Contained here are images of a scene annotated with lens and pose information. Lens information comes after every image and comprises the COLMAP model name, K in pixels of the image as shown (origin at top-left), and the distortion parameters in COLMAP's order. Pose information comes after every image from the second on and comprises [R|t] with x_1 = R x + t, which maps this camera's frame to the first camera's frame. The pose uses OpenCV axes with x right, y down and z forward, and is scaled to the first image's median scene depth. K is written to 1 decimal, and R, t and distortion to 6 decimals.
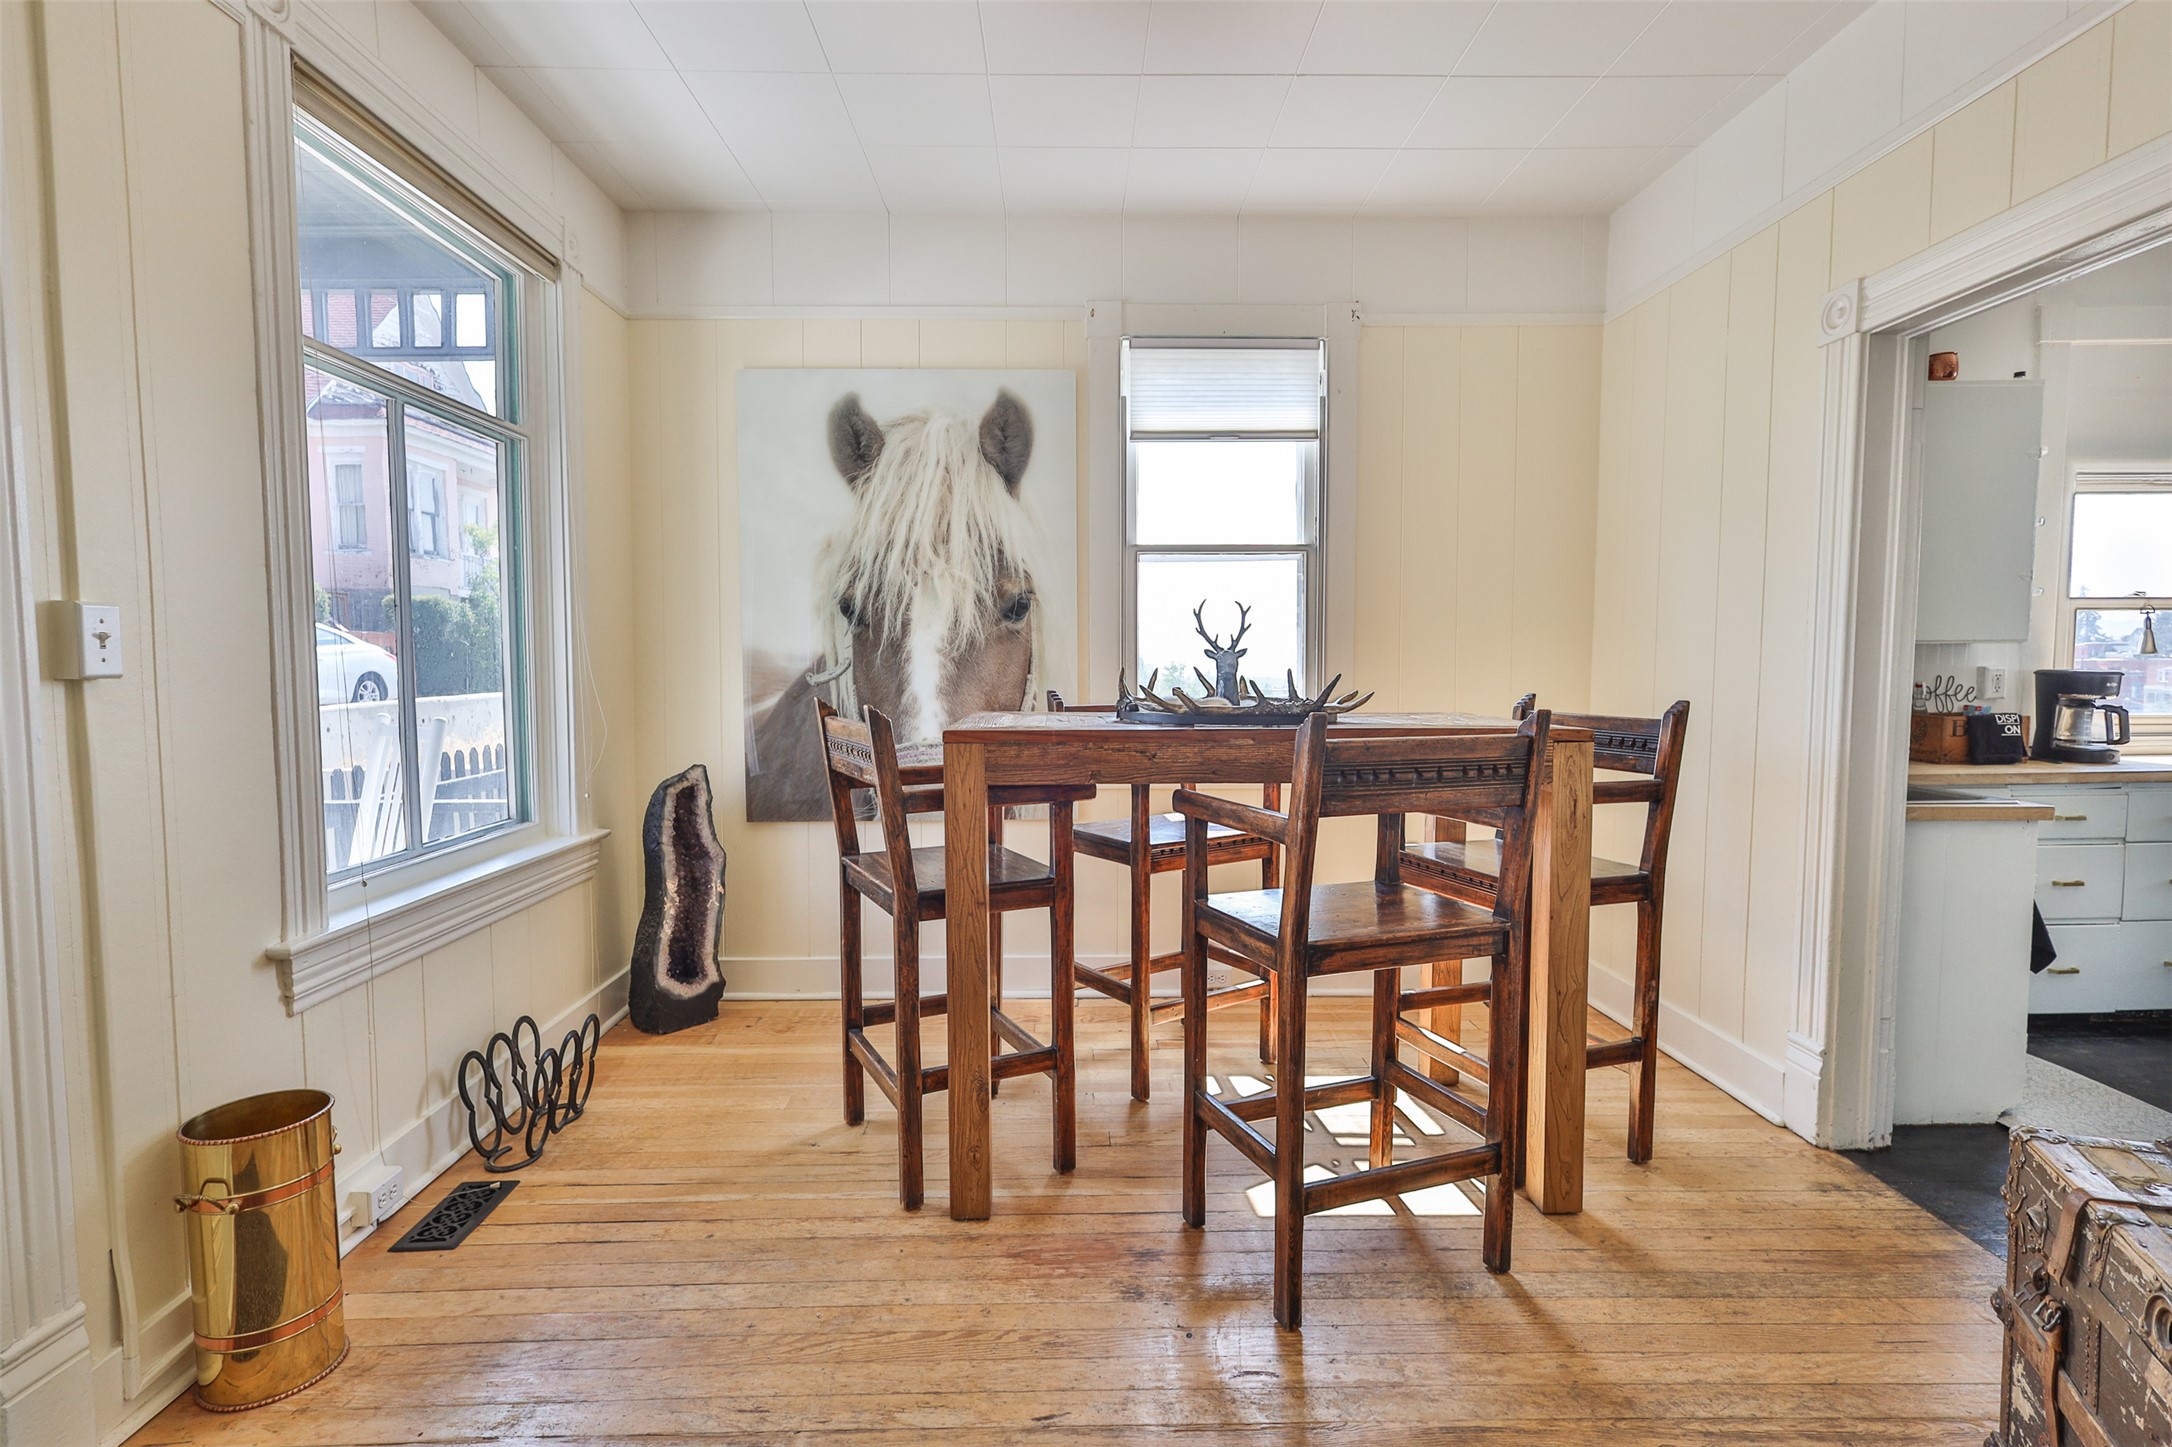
lens RADIAL K [[1069.5, 0, 1078.2], [0, 1069.5, 728.0], [0, 0, 1]] dist [-0.002711, 0.001139]
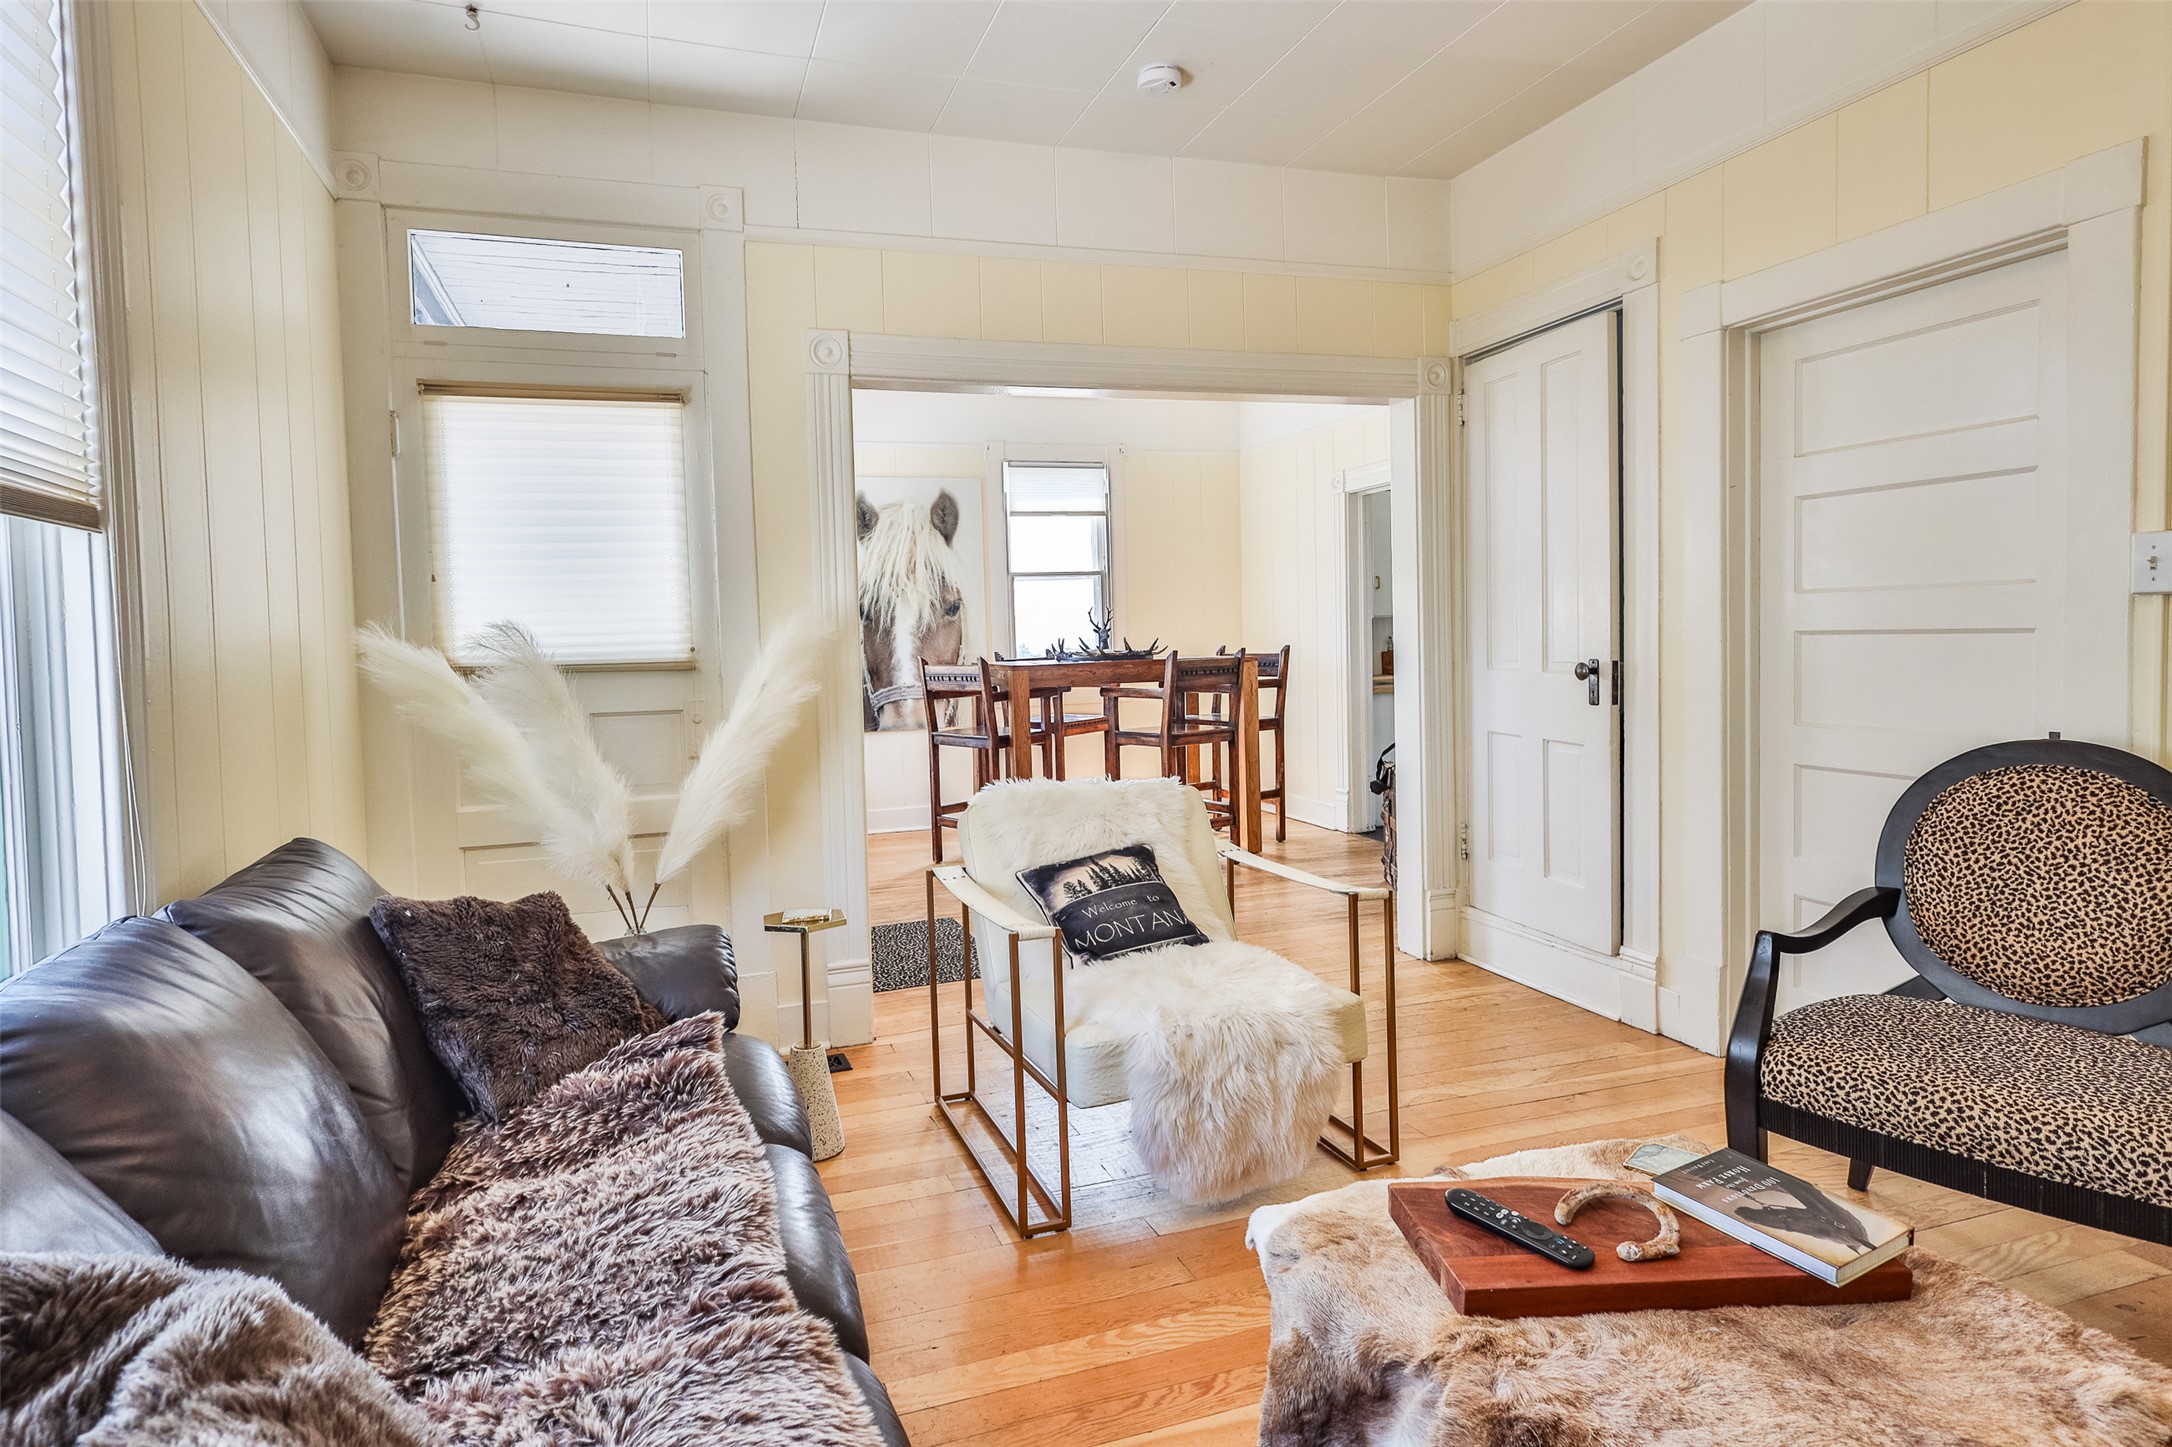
lens RADIAL K [[1133.5, 0, 1000.9], [0, 1133.5, 677.0], [0, 0, 1]] dist [0.023581, -0.000077]
pose [[0.959747, -0.037841, 0.278304, -0.523040], [0.045944, 0.998687, -0.022646, 0.050891], [-0.277082, 0.034520, 0.960226, -0.867459]]
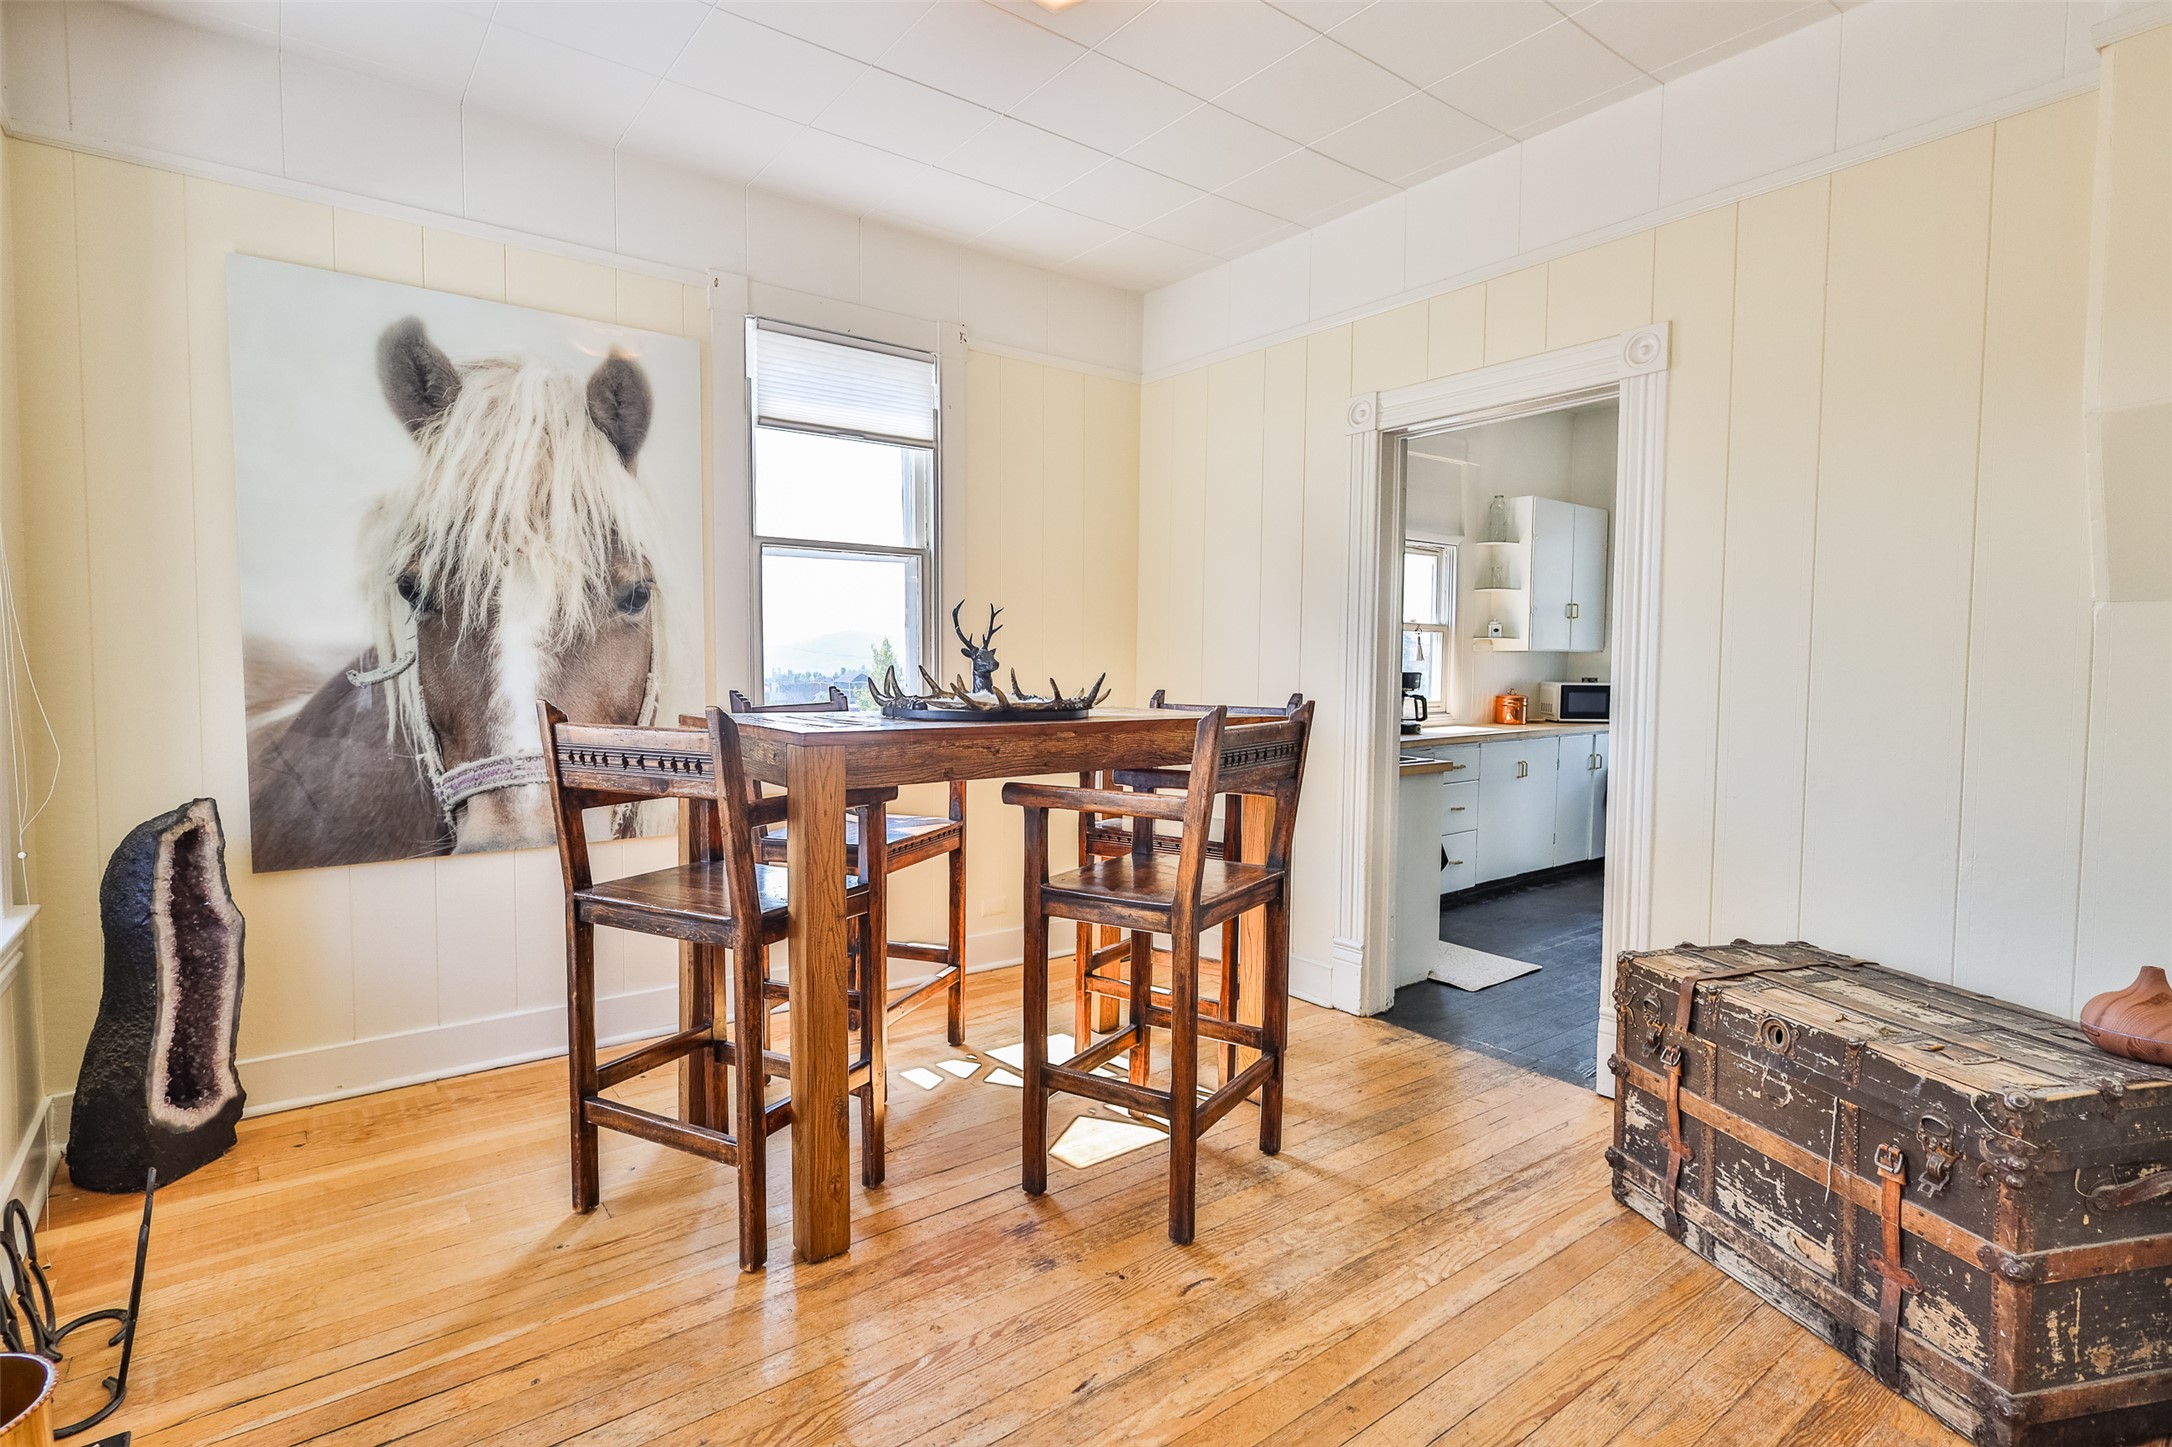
lens RADIAL K [[1069.5, 0, 1078.2], [0, 1069.5, 728.0], [0, 0, 1]] dist [-0.002711, 0.001139]
pose [[0.802761, -0.028443, 0.595622, -0.295535], [0.028817, 0.999545, 0.008892, -0.002032], [-0.595604, 0.010026, 0.803216, 0.074670]]
